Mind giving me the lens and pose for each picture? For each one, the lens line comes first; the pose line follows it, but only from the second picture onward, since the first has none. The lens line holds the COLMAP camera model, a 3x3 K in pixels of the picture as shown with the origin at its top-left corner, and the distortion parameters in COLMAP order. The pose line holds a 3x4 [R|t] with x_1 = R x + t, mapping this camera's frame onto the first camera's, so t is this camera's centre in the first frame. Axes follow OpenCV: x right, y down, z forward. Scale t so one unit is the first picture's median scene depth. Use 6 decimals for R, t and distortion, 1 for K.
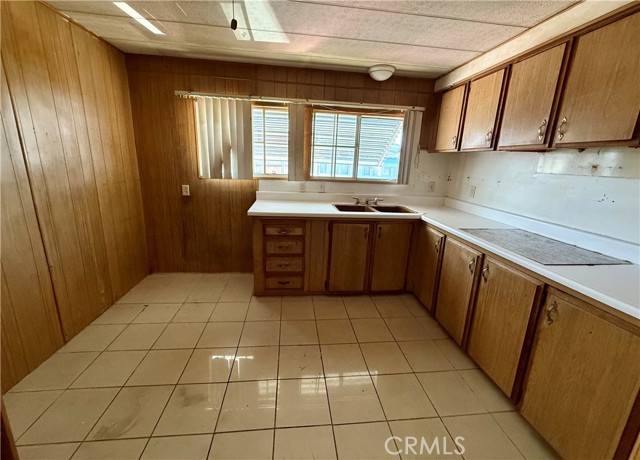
lens RADIAL K [[260.3, 0, 321.1], [0, 260.3, 224.4], [0, 0, 1]] dist [-0.004616, -0.000199]
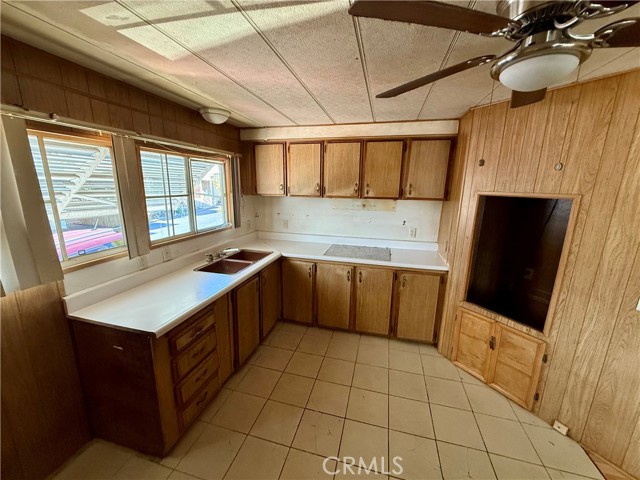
lens RADIAL K [[258.4, 0, 321.9], [0, 258.4, 242.3], [0, 0, 1]] dist [-0.001800, 0.000034]
pose [[0.338112, -0.239634, 0.910086, -0.566047], [0.219299, 0.960479, 0.171431, -0.230414], [-0.915199, 0.141618, 0.377300, 0.381166]]
